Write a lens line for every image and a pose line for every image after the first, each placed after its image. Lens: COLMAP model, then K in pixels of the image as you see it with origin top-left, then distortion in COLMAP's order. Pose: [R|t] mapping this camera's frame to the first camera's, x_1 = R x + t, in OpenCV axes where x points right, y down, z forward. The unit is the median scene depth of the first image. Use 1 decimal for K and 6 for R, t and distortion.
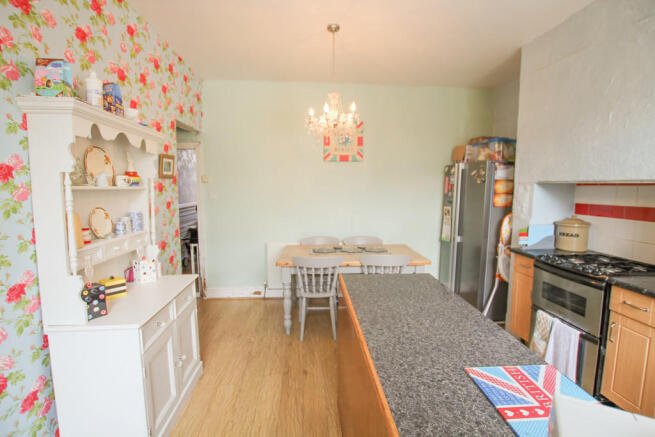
lens RADIAL K [[303.1, 0, 327.5], [0, 303.1, 218.5], [0, 0, 1]] dist [-0.025891, 0.000537]
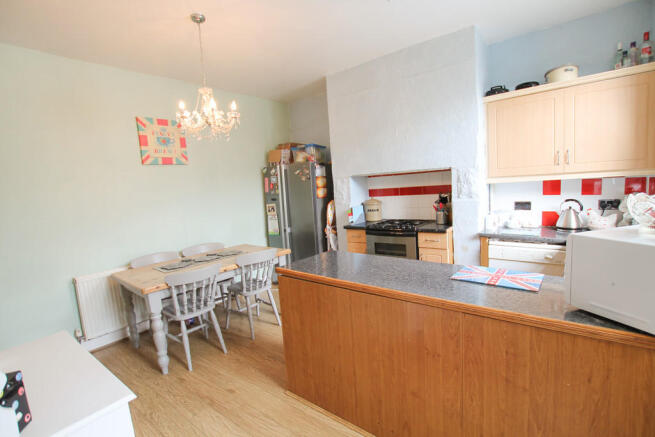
lens RADIAL K [[303.1, 0, 327.5], [0, 303.1, 218.5], [0, 0, 1]] dist [-0.025891, 0.000537]
pose [[0.686902, -0.130223, 0.714987, -0.359947], [0.148414, 0.988218, 0.037402, 0.004290], [-0.711434, 0.080423, 0.698136, 0.093104]]
